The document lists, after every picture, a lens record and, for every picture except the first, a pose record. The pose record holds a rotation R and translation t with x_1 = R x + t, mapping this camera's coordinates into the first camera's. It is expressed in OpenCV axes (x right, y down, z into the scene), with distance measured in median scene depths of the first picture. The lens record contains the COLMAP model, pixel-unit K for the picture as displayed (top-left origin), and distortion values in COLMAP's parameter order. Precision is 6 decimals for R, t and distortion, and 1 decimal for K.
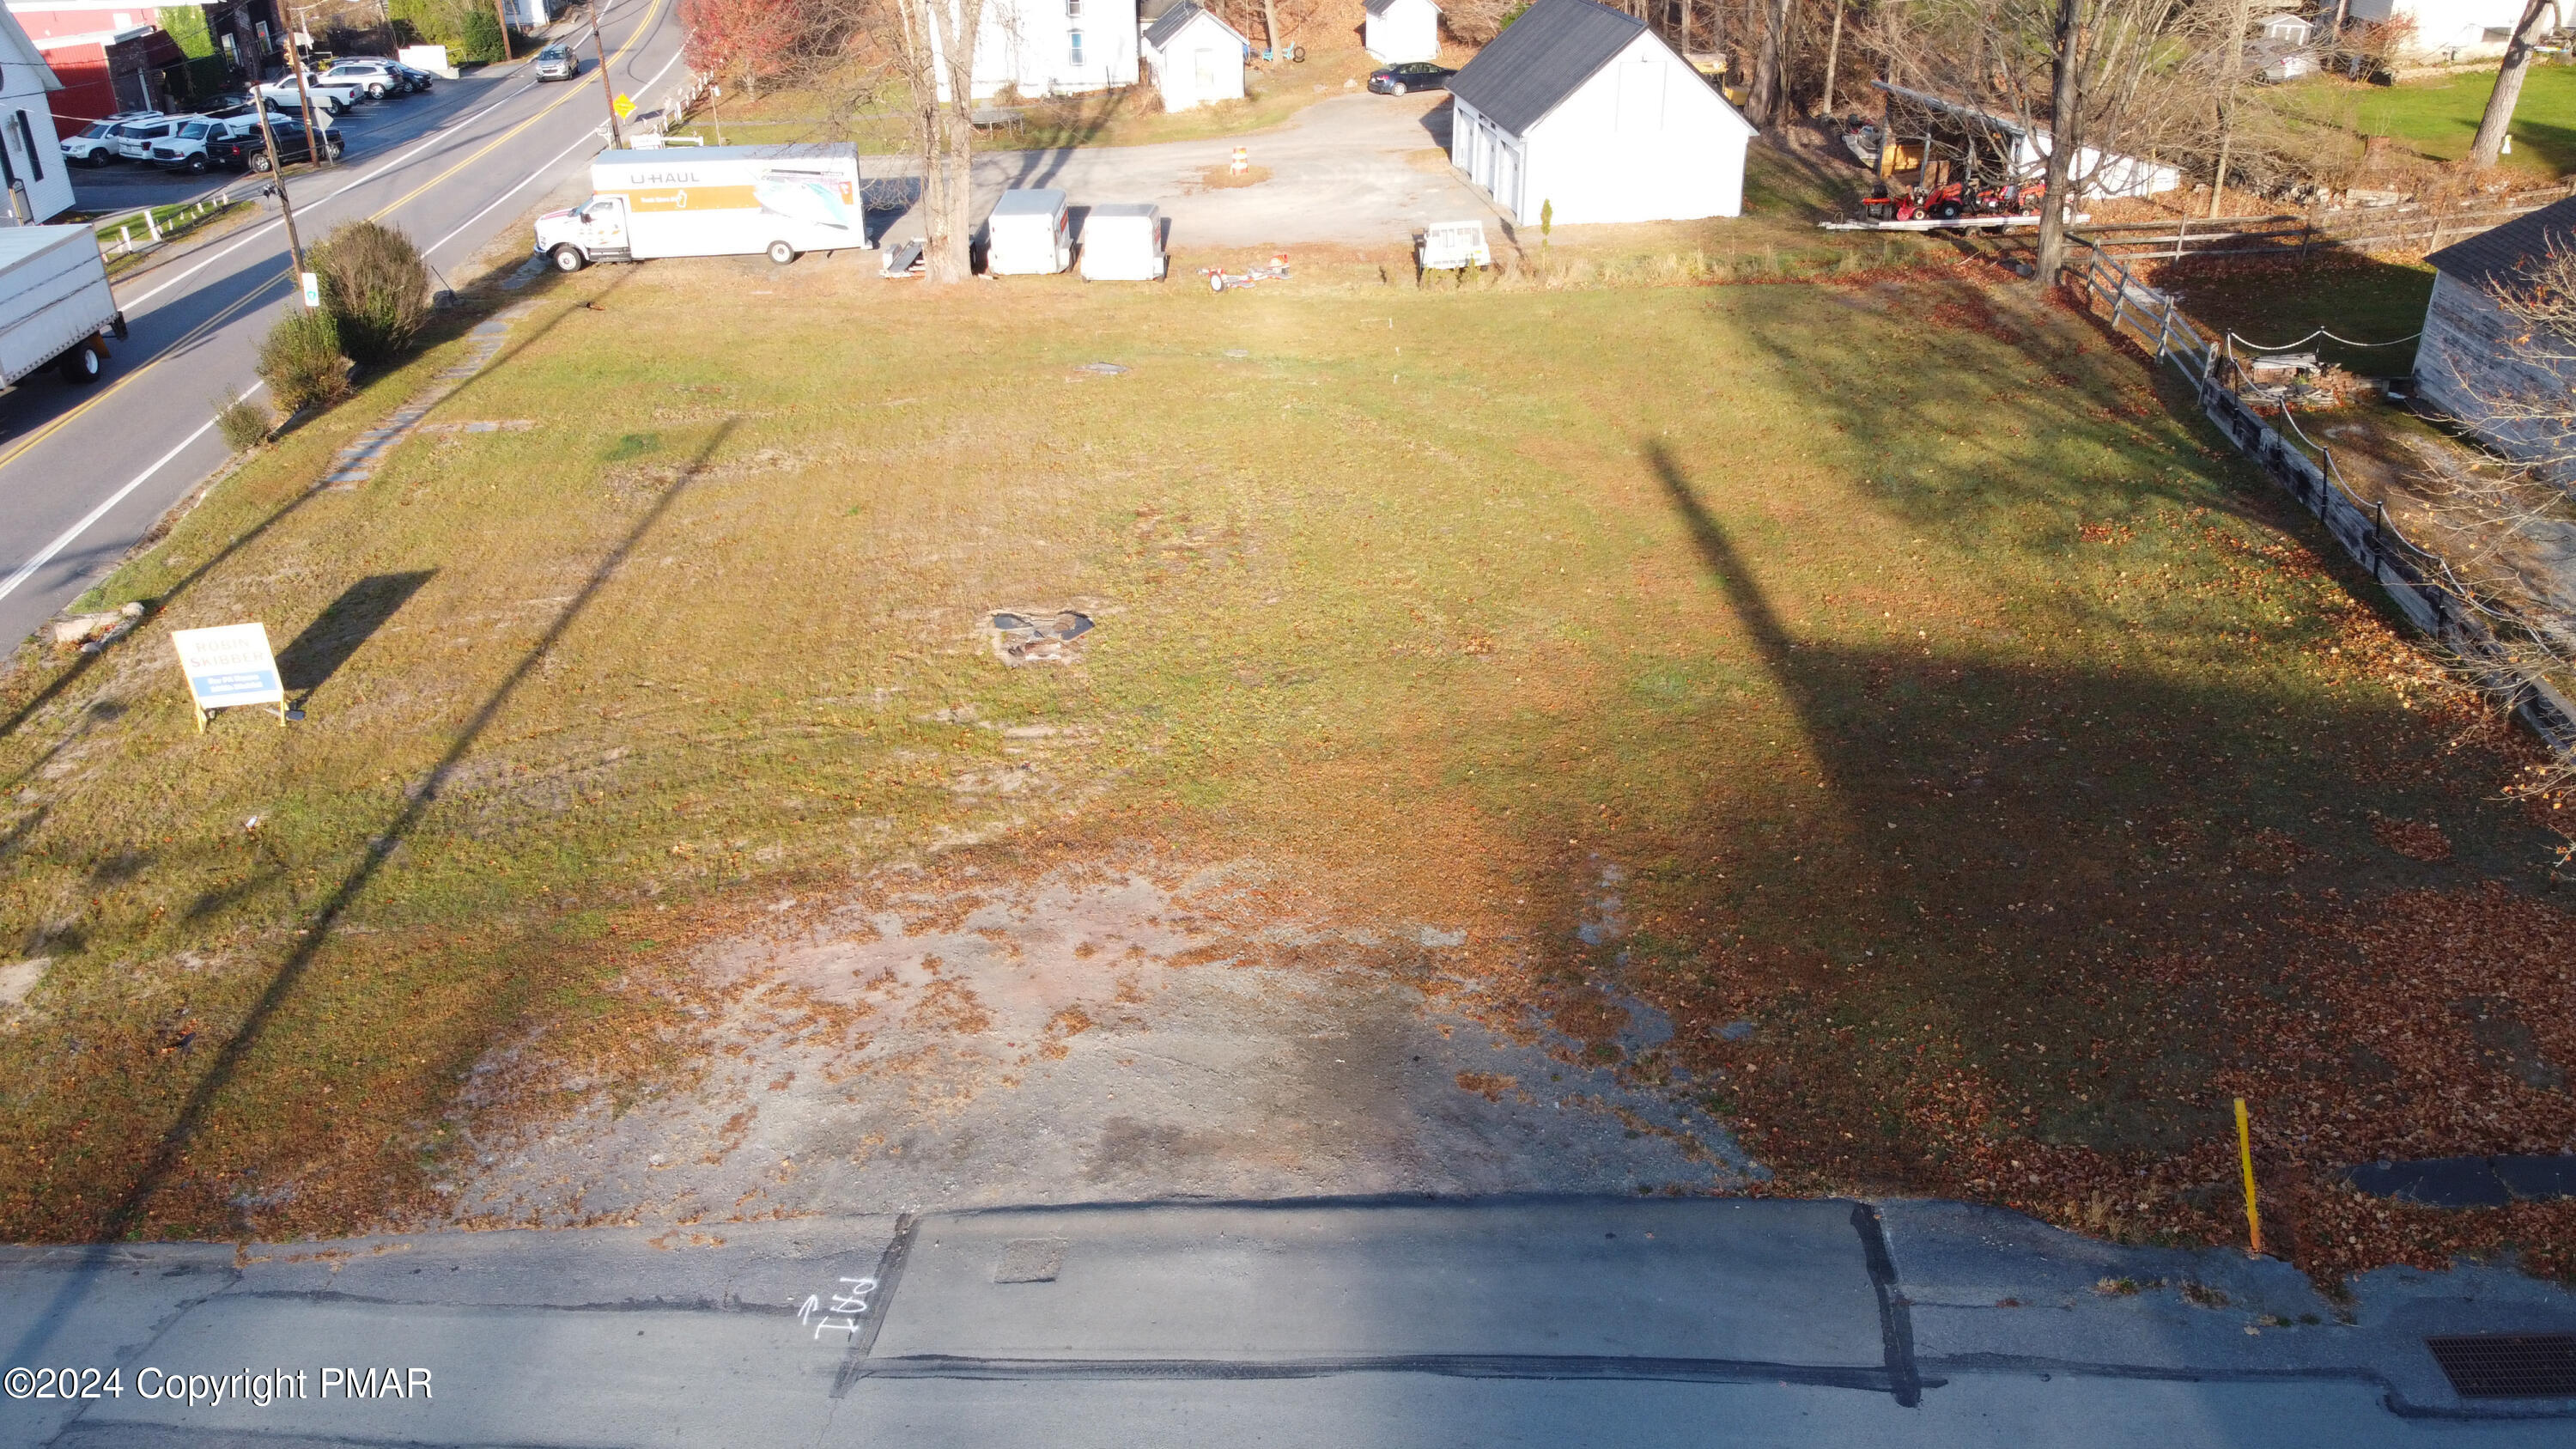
lens RADIAL K [[1971.6, 0, 1288.0], [0, 1971.6, 724.5], [0, 0, 1]] dist [0.002750, 0.004799]
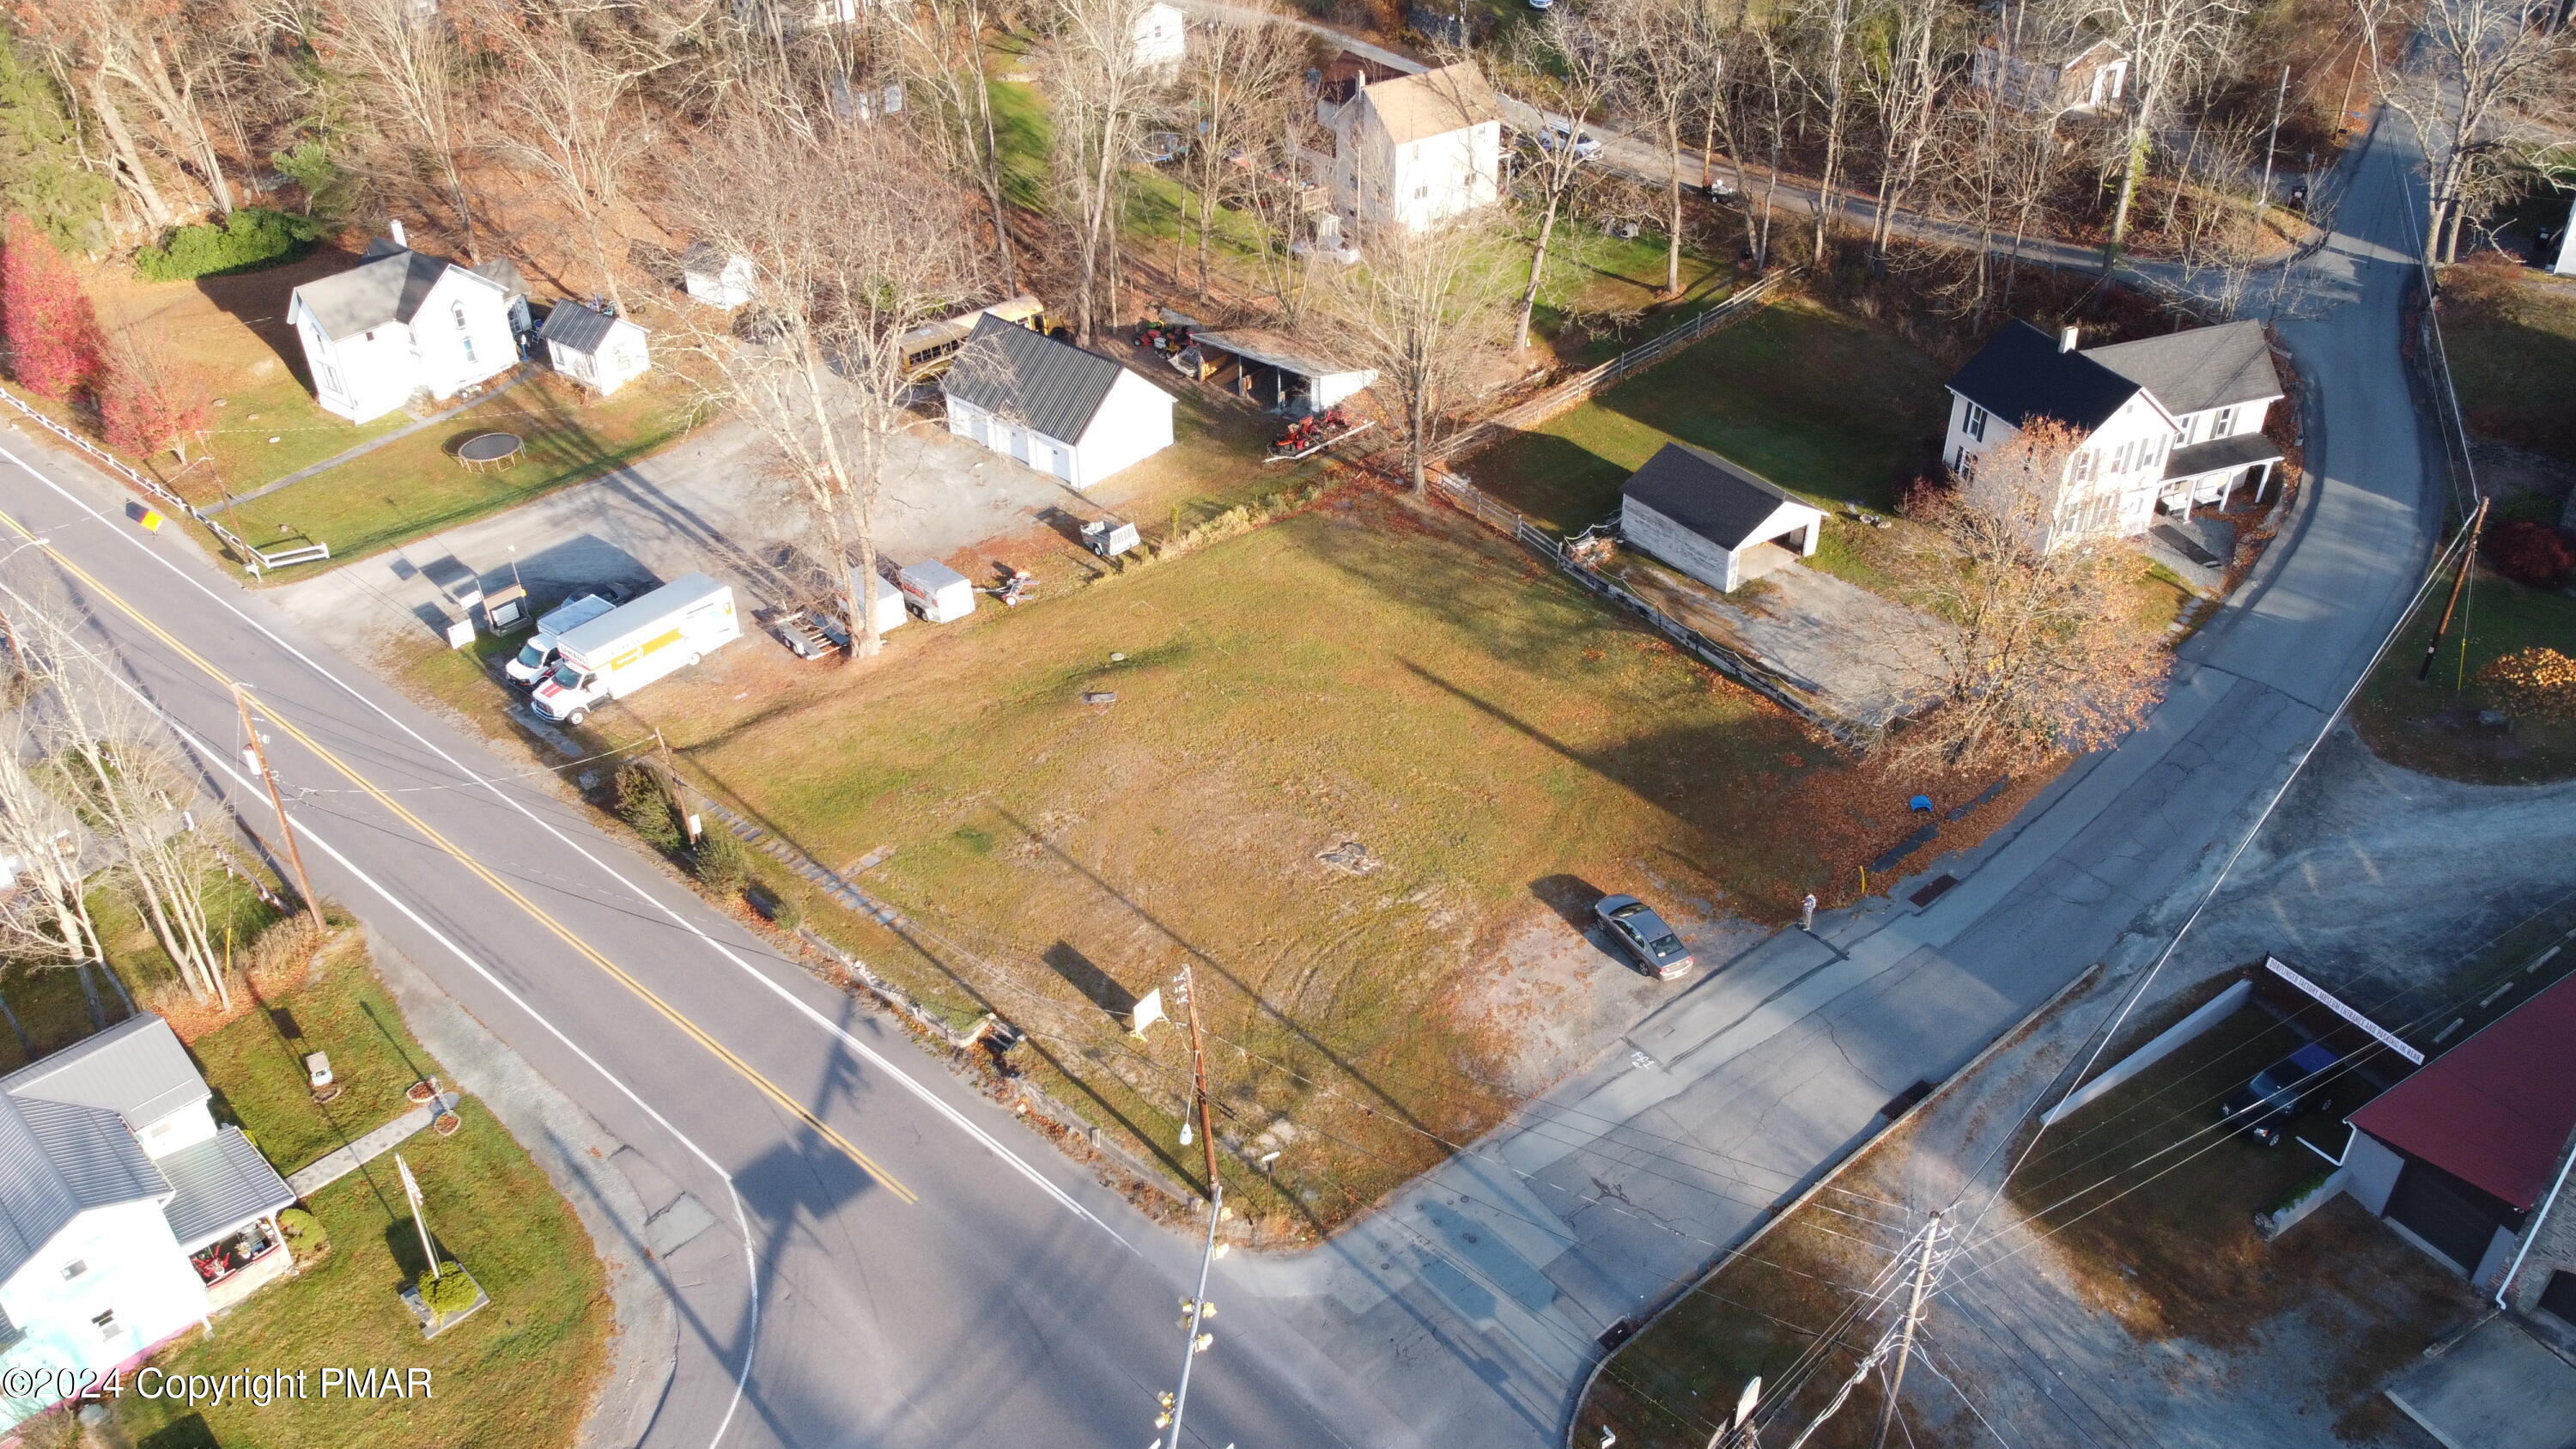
lens RADIAL K [[1971.6, 0, 1288.0], [0, 1971.6, 724.5], [0, 0, 1]] dist [0.002750, 0.004799]
pose [[0.749970, -0.369477, 0.548664, -1.267386], [0.288905, 0.929126, 0.230780, -0.679291], [-0.595046, -0.014567, 0.803560, -0.796145]]
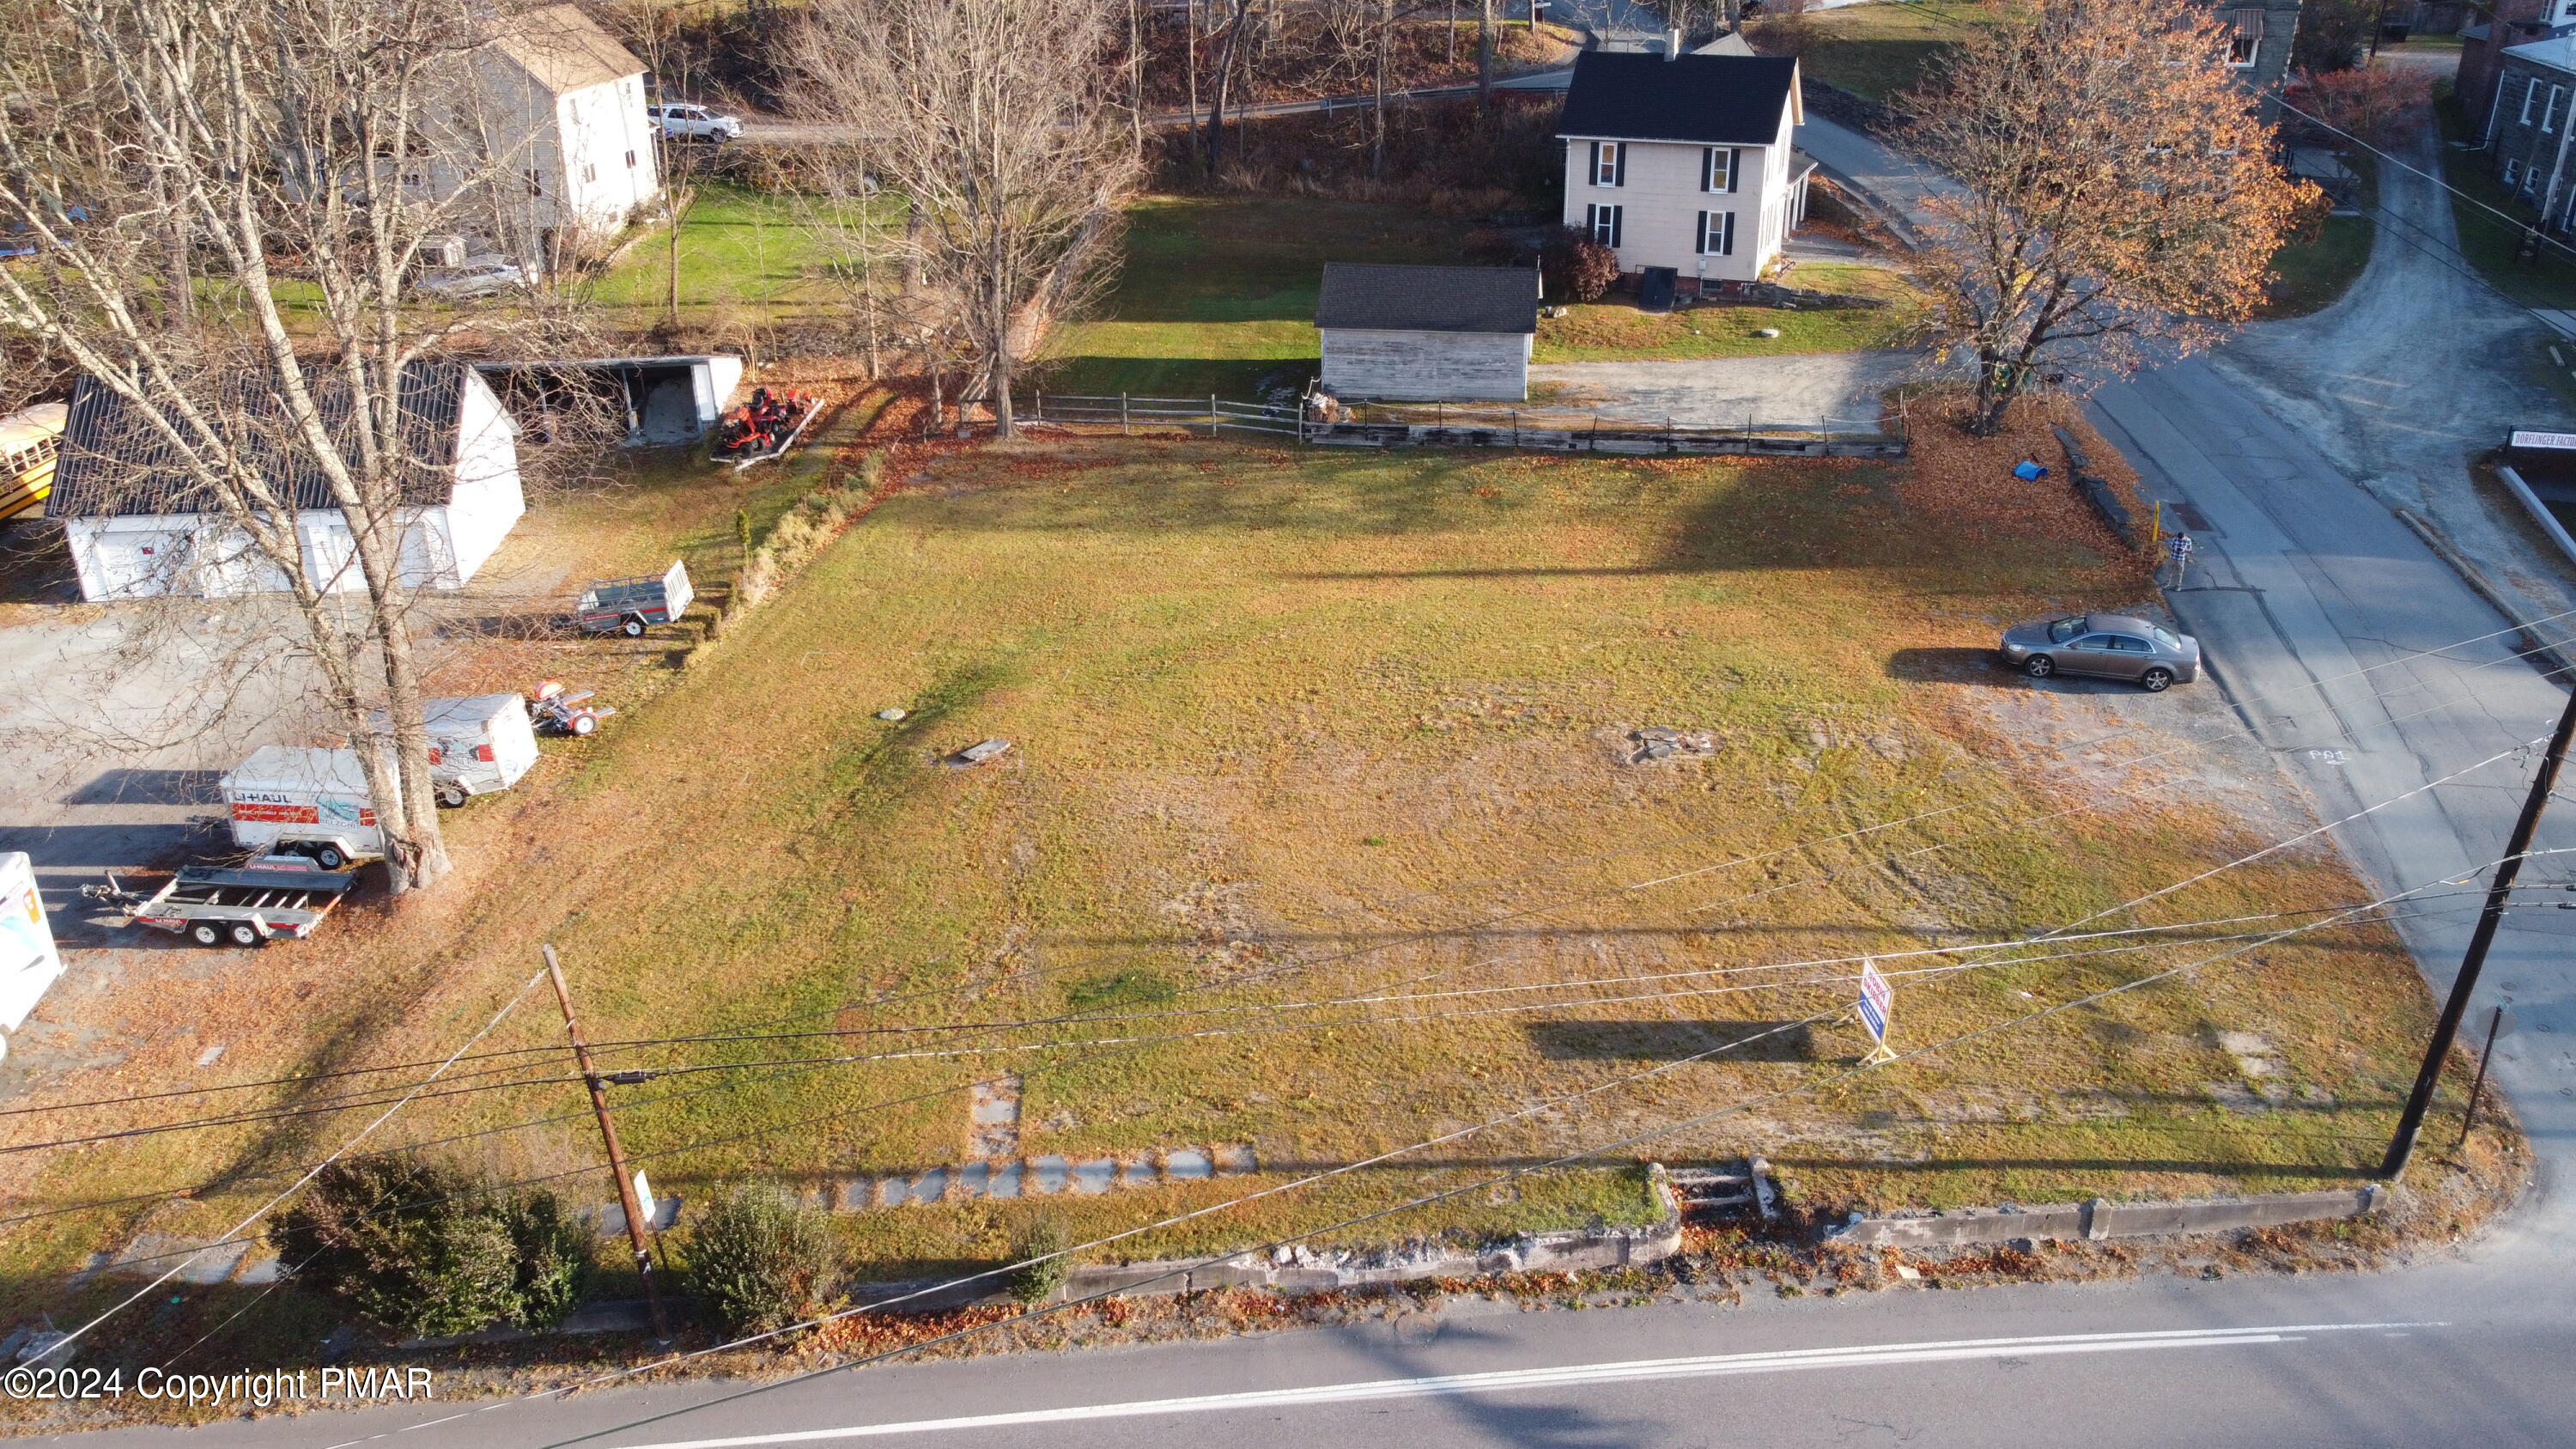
lens RADIAL K [[1971.6, 0, 1288.0], [0, 1971.6, 724.5], [0, 0, 1]] dist [0.002750, 0.004799]
pose [[0.036165, -0.405341, 0.913450, -1.257967], [0.440301, 0.827012, 0.349553, -0.594982], [-0.897122, 0.389551, 0.208381, 0.805260]]
